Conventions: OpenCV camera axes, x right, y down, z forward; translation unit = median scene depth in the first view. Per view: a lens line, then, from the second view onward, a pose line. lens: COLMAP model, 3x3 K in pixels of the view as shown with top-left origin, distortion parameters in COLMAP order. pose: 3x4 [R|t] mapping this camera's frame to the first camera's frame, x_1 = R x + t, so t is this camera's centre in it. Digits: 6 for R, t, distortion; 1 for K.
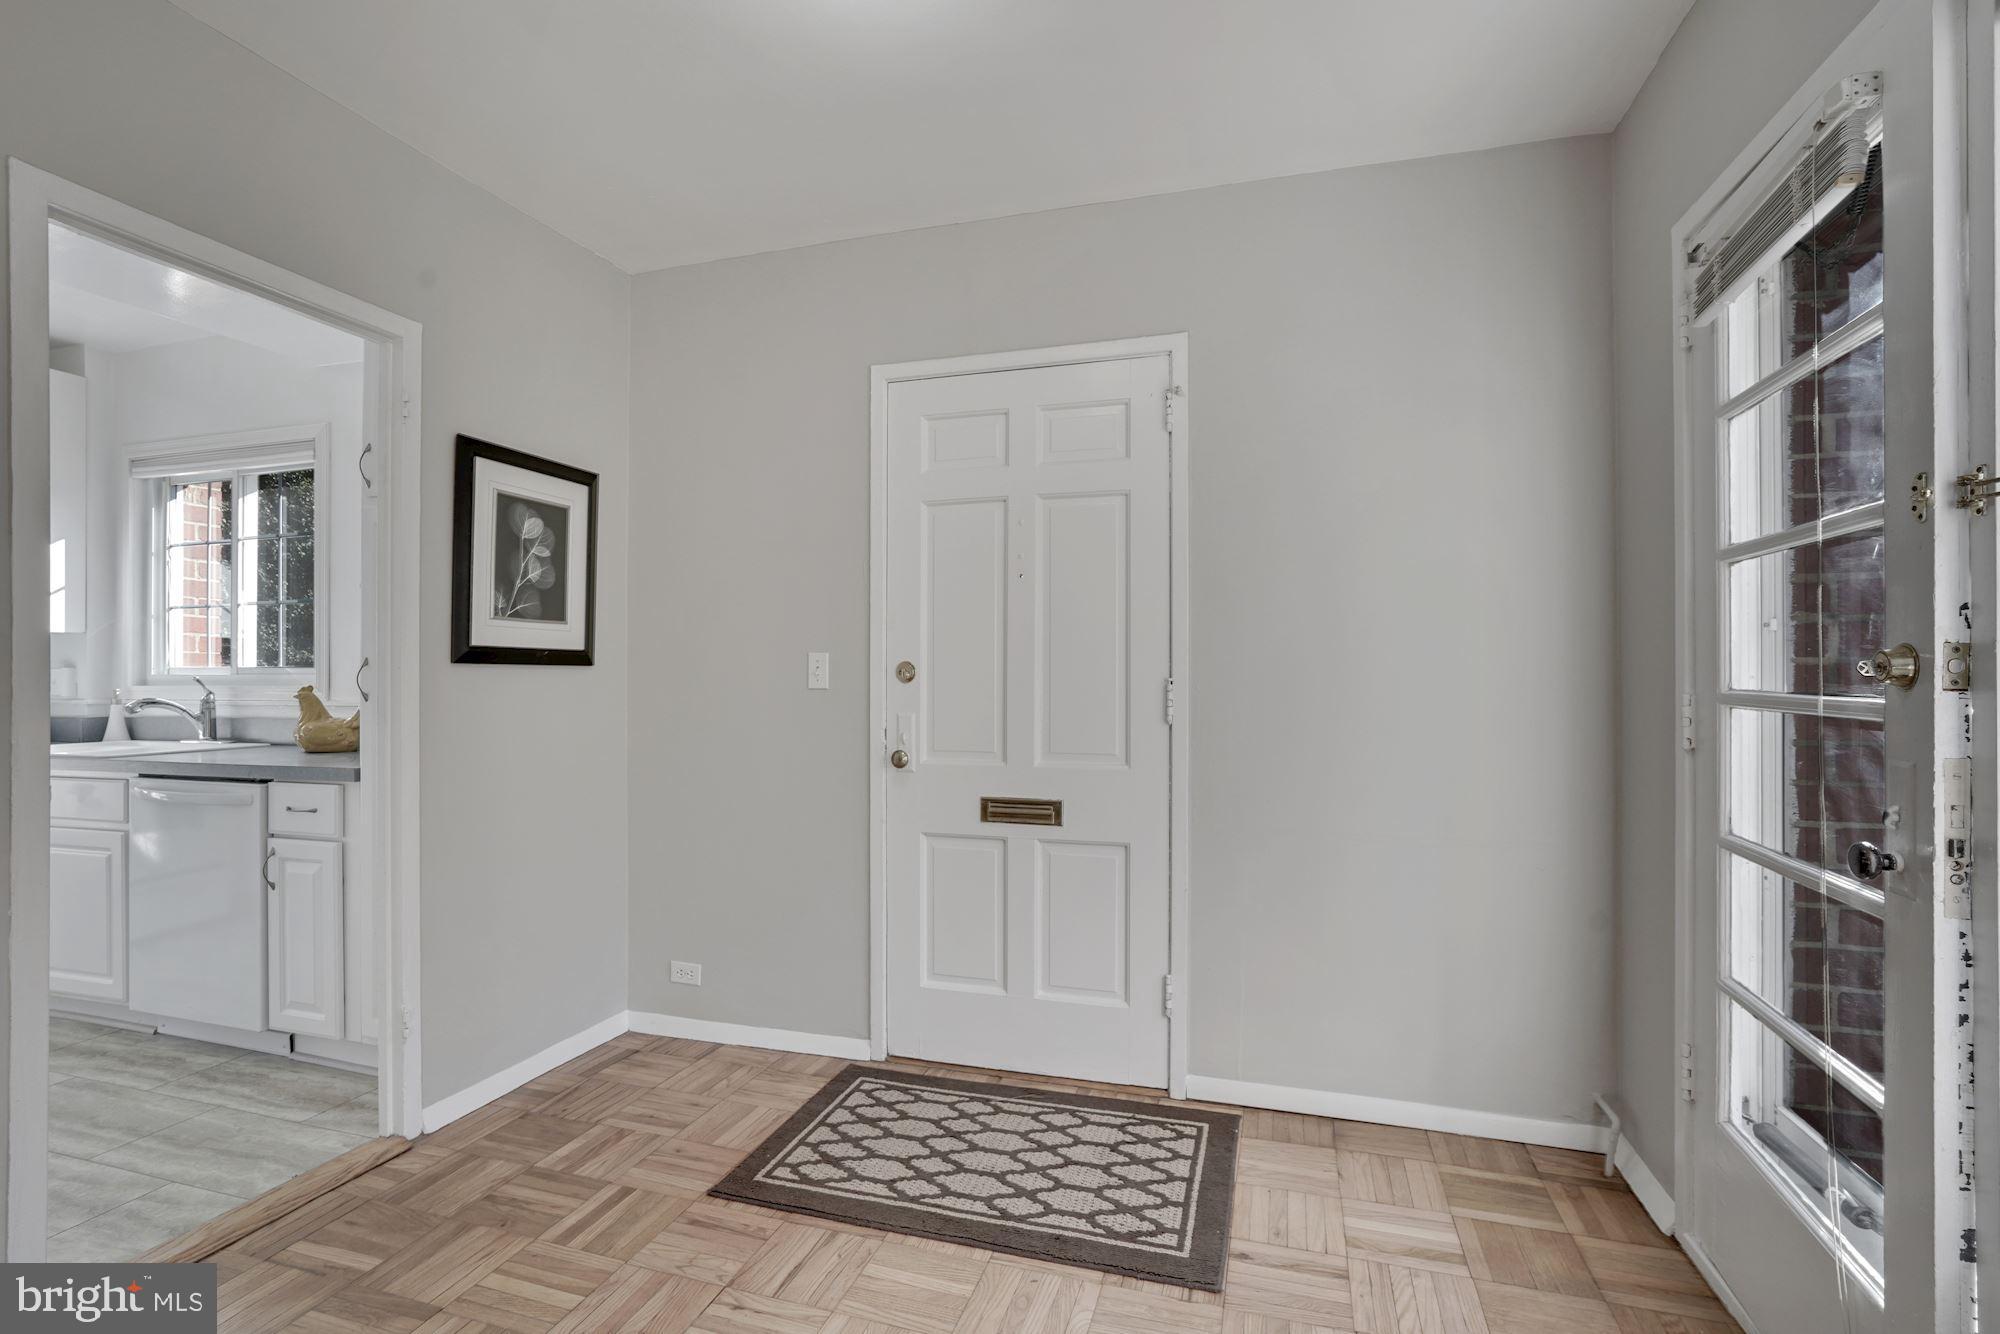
lens RADIAL K [[998.0, 0, 982.6], [0, 998.0, 654.6], [0, 0, 1]] dist [-0.035918, 0.023882]
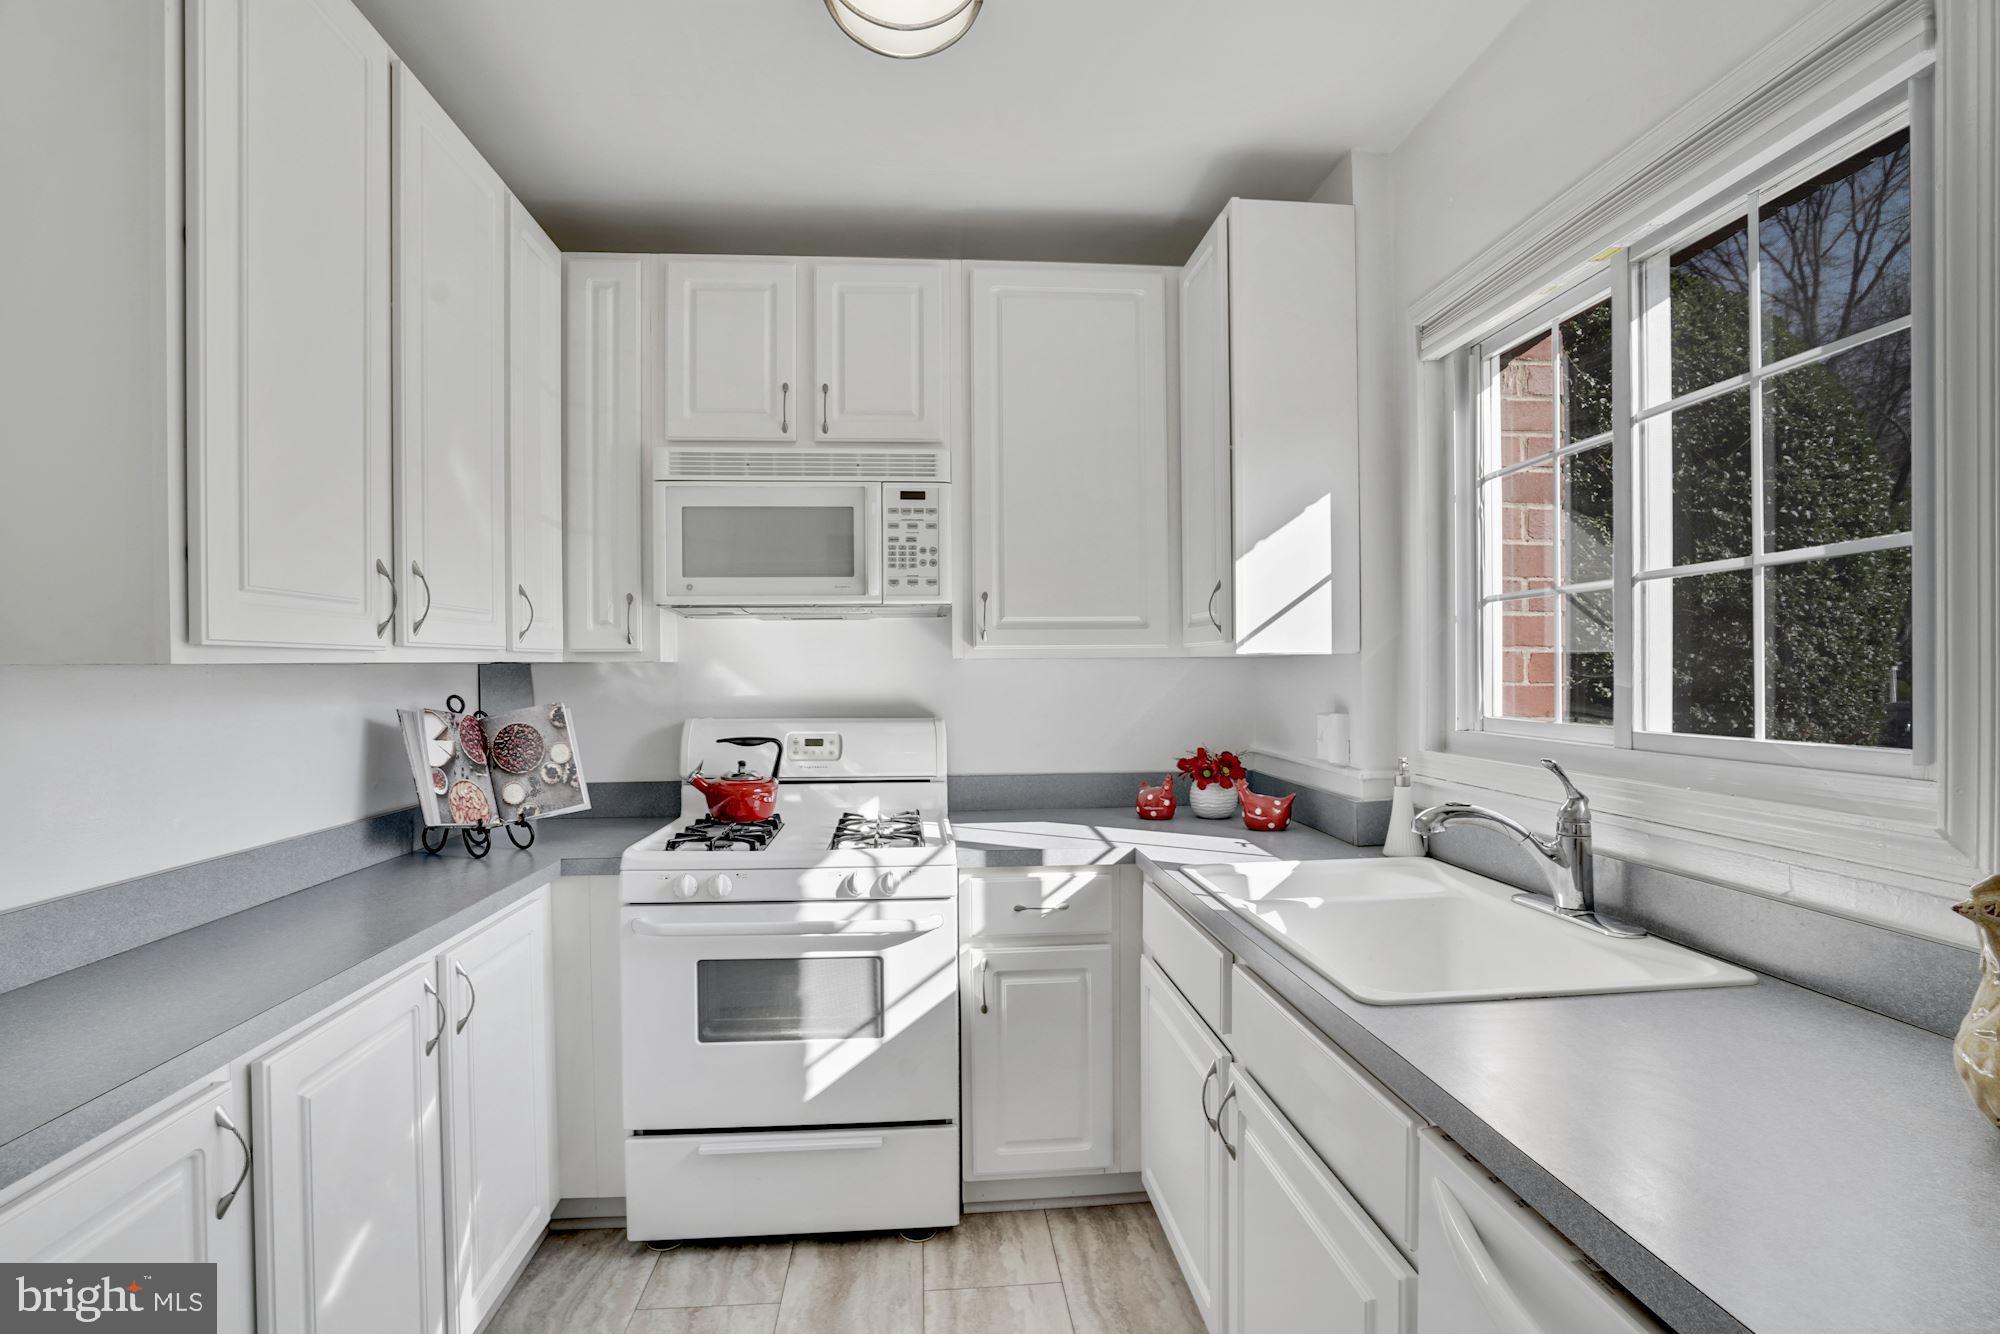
lens RADIAL K [[998.0, 0, 1007.8], [0, 998.0, 665.1], [0, 0, 1]] dist [-0.035918, 0.023882]
pose [[0.439883, -0.000833, -0.898055, -0.768170], [0.017322, 0.999821, 0.007557, -0.035966], [0.897888, -0.018880, 0.439819, 0.895296]]
